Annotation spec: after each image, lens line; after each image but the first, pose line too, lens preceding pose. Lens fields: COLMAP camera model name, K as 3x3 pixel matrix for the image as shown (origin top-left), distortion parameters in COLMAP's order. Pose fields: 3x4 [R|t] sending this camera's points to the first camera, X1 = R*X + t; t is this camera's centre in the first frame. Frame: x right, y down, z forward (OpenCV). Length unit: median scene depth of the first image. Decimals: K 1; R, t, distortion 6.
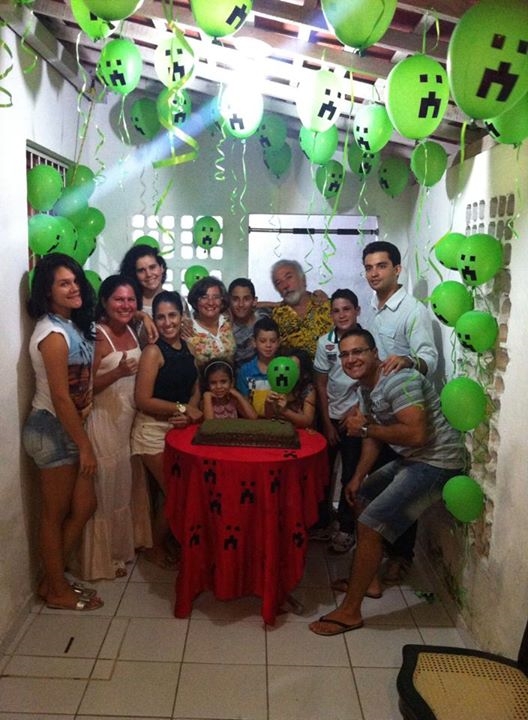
lens RADIAL K [[721.5, 0, 265.2], [0, 721.5, 372.7], [0, 0, 1]] dist [-0.003135, 0.011915]
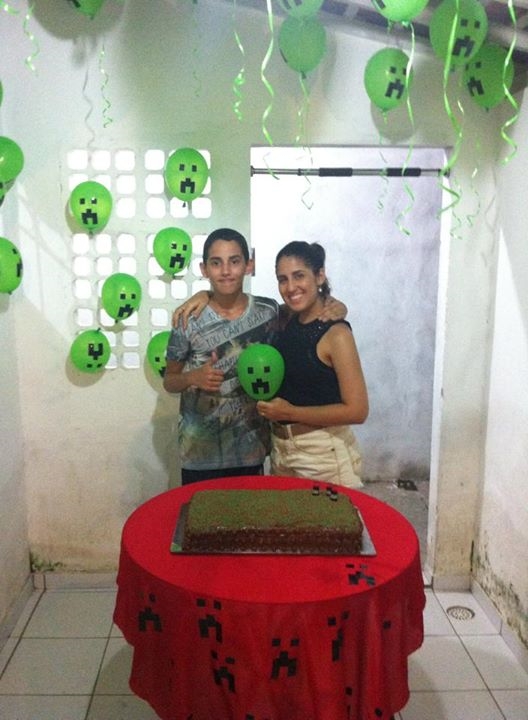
lens RADIAL K [[773.1, 0, 264.0], [0, 773.1, 360.0], [0, 0, 1]] dist [-0.054417, -0.012701]
pose [[0.999456, -0.022346, 0.024240, -0.043460], [0.022217, 0.999738, 0.005555, -0.044586], [-0.024357, -0.005014, 0.999691, 0.424471]]
